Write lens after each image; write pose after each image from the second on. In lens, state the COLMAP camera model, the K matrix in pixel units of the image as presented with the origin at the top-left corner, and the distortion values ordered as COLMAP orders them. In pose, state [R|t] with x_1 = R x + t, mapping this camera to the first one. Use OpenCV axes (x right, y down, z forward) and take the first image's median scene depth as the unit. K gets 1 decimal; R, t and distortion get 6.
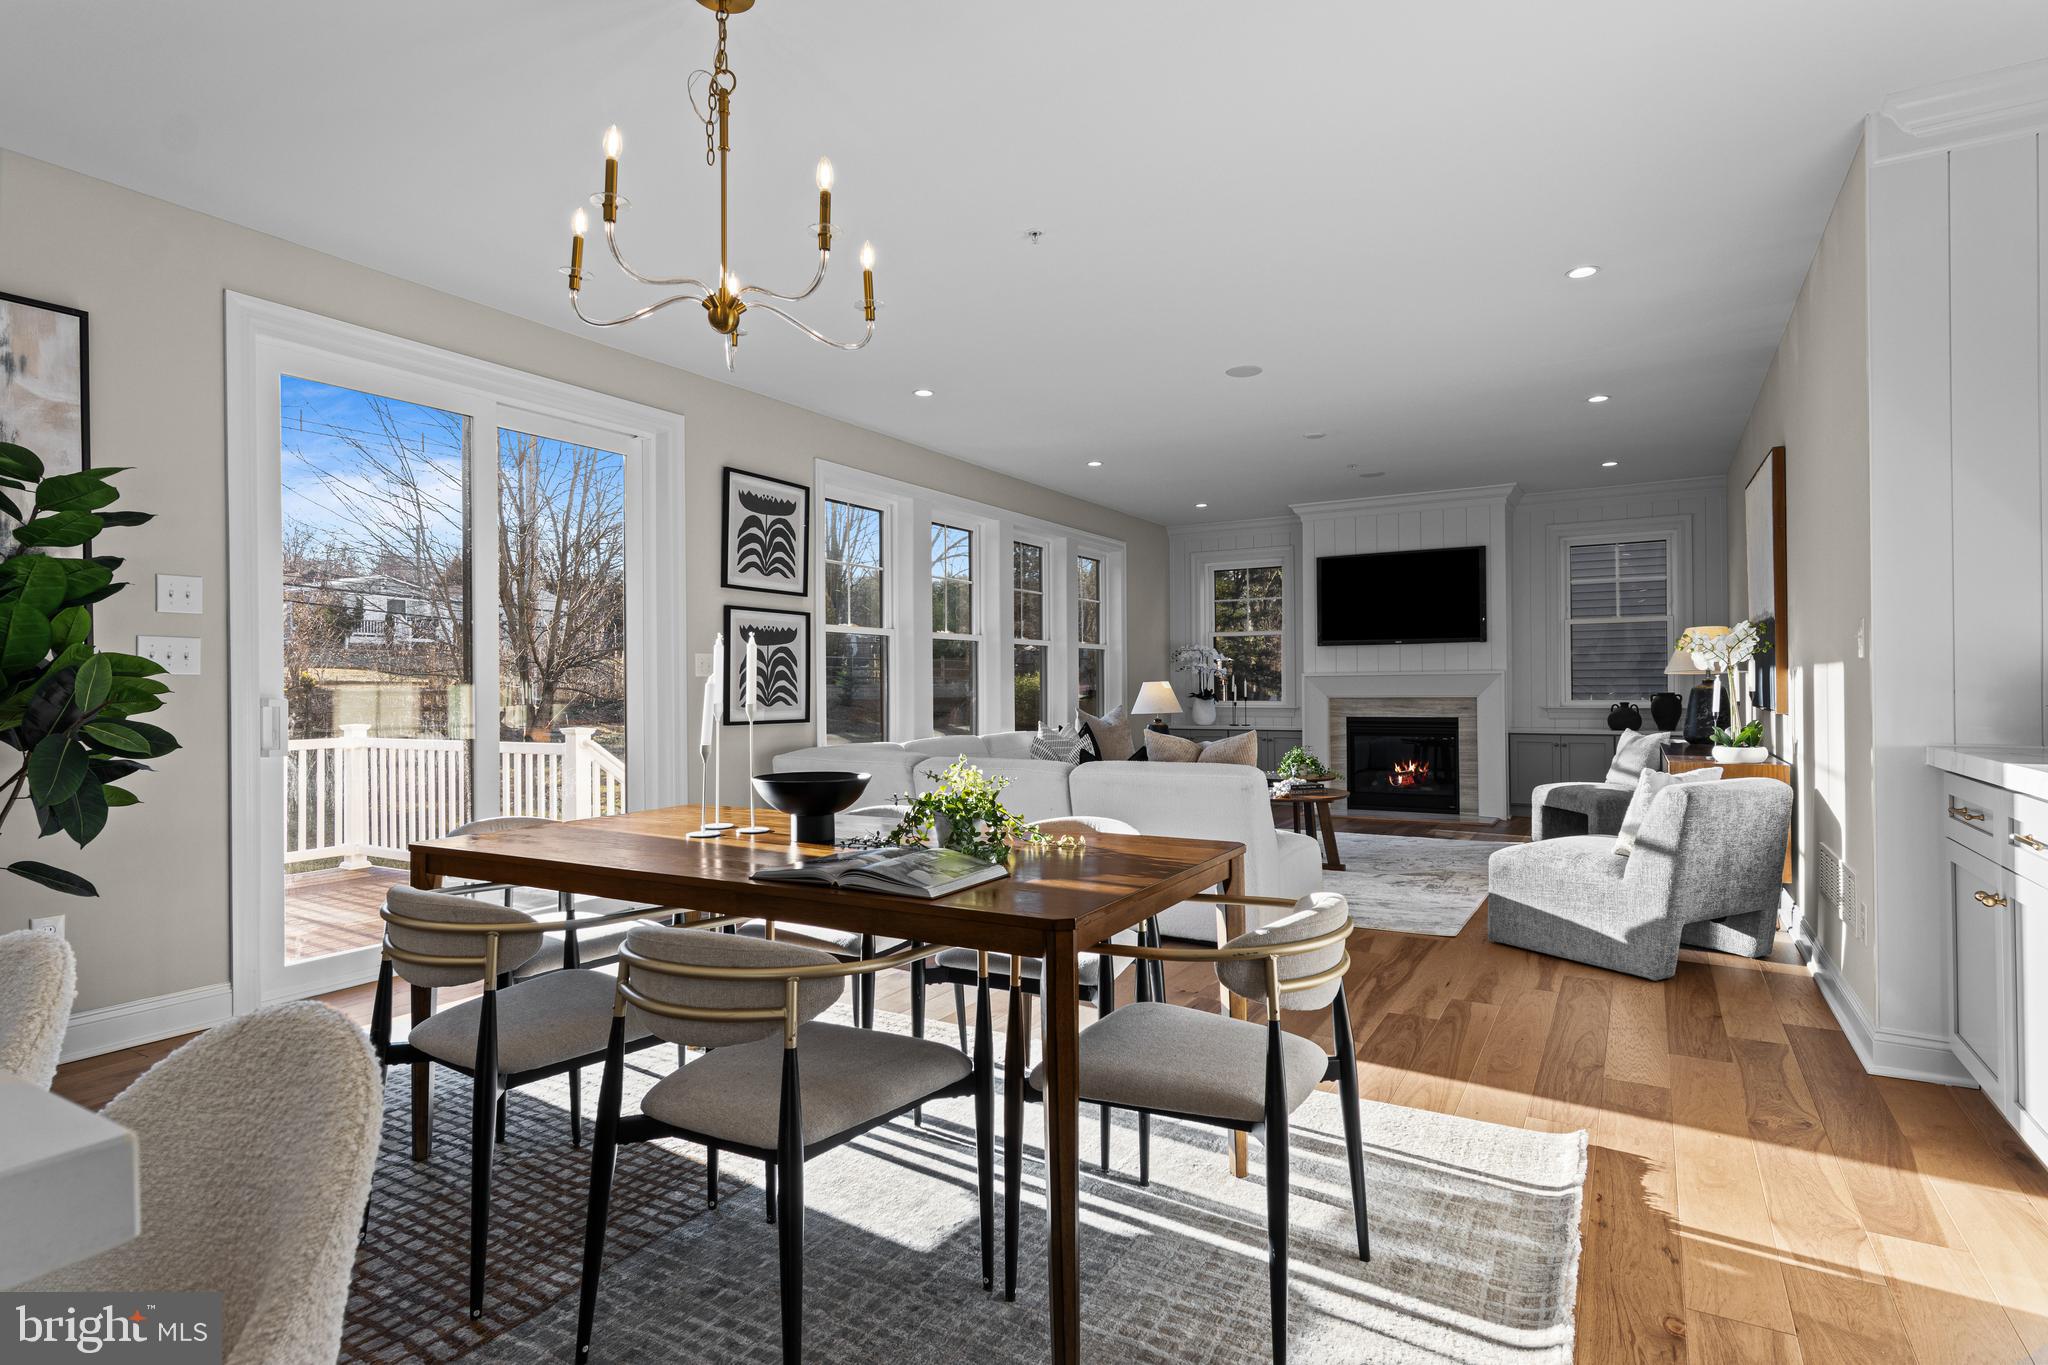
lens RADIAL K [[1046.9, 0, 1024.3], [0, 1046.9, 689.0], [0, 0, 1]] dist [0.009016, -0.000368]
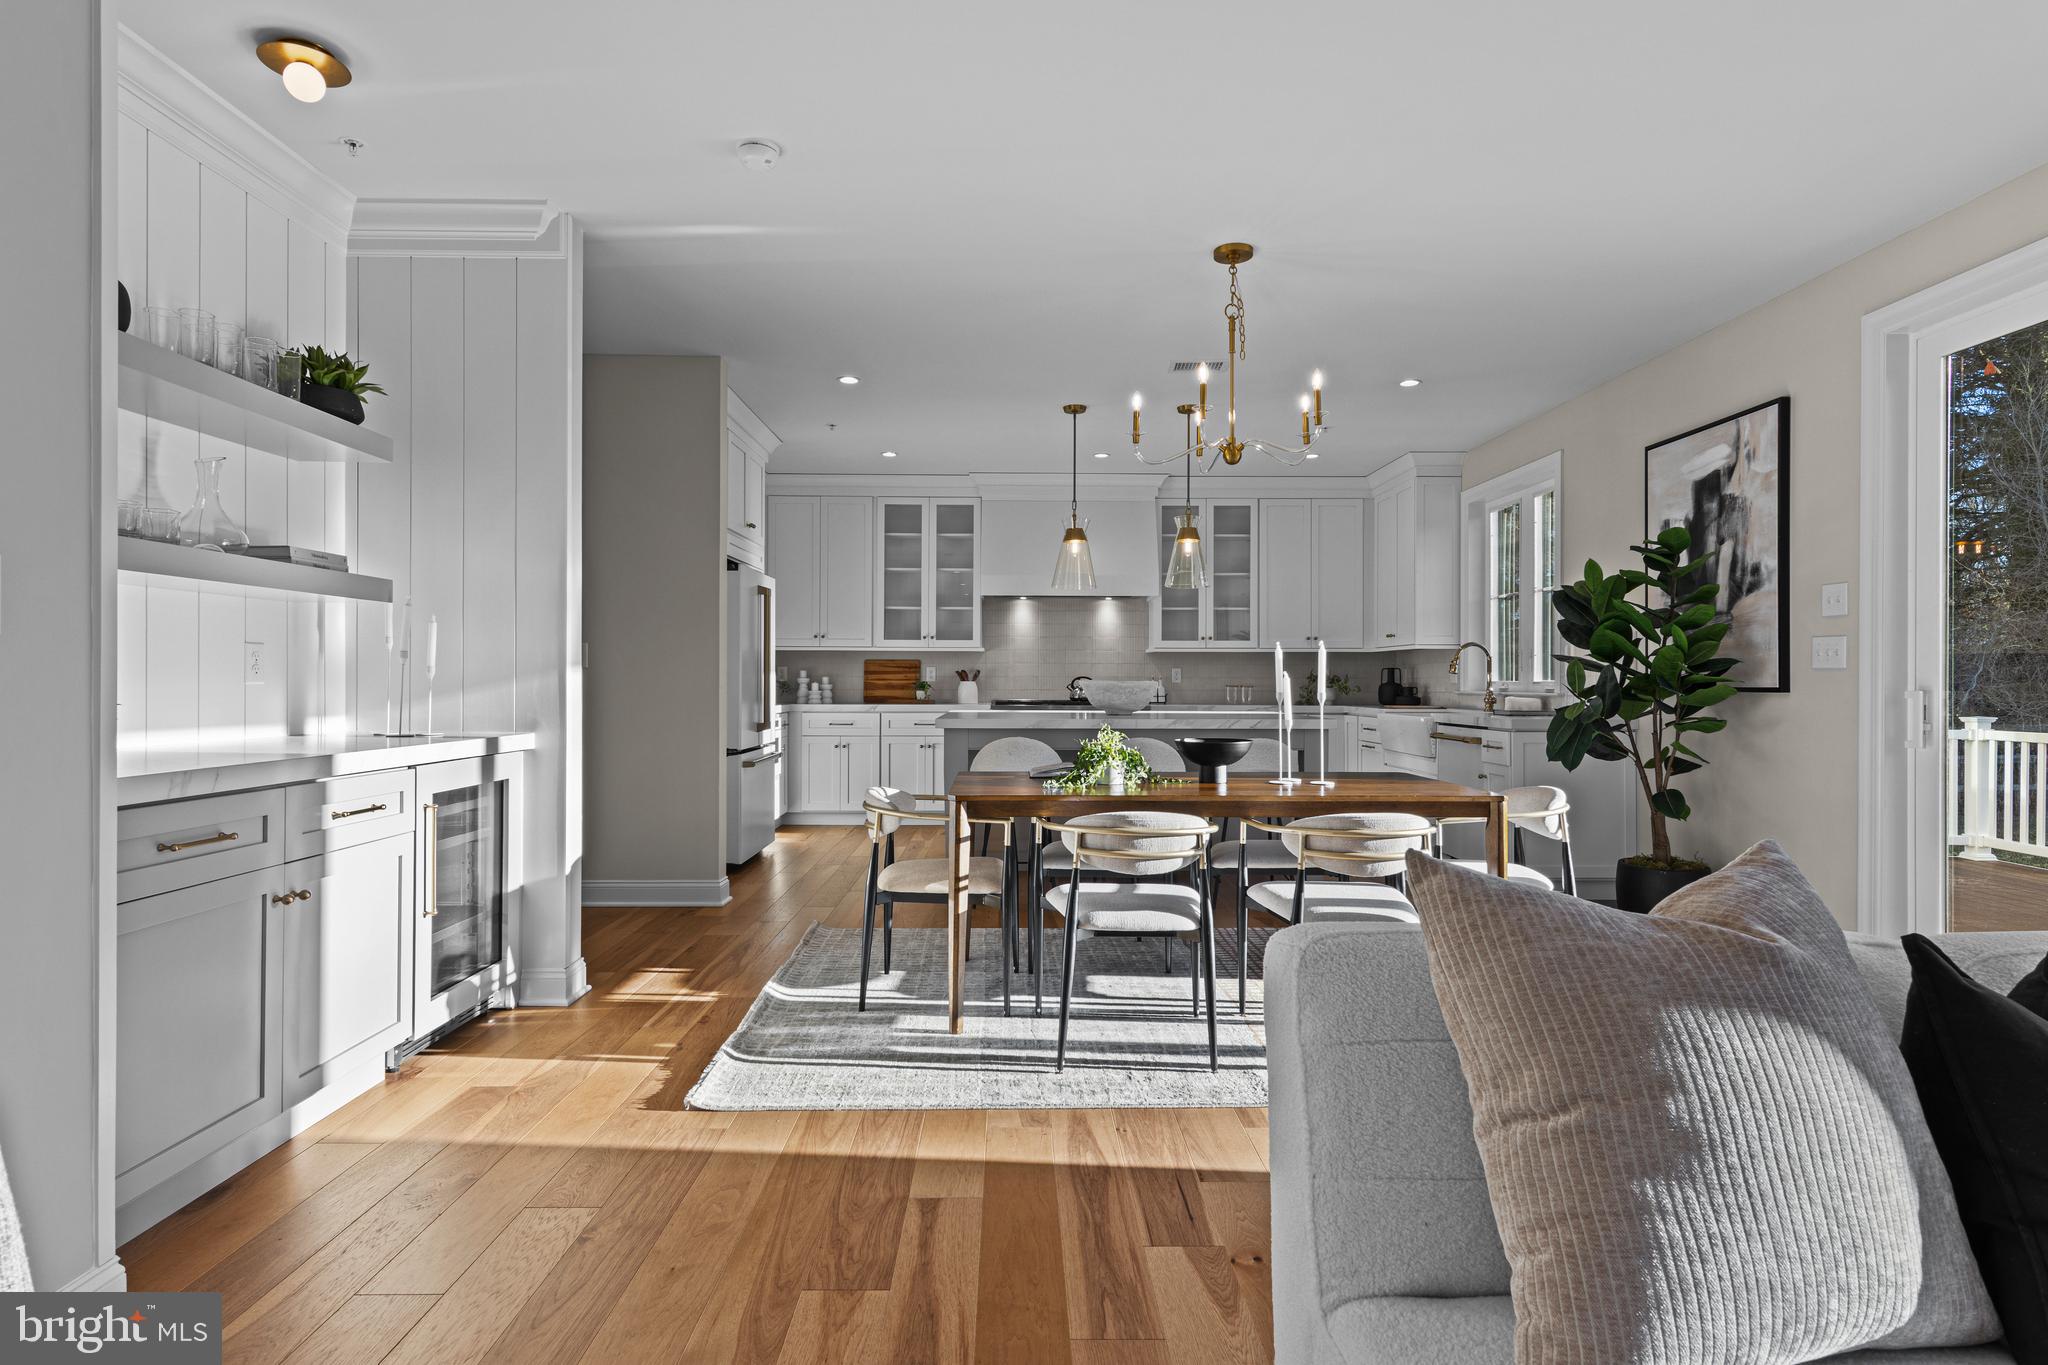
lens RADIAL K [[1046.9, 0, 1024.3], [0, 1046.9, 689.0], [0, 0, 1]] dist [0.009016, -0.000368]
pose [[-0.855464, 0.007829, -0.517804, 0.333739], [0.004568, 0.999961, 0.007573, -0.001616], [0.517843, 0.004113, -0.855466, 0.884371]]
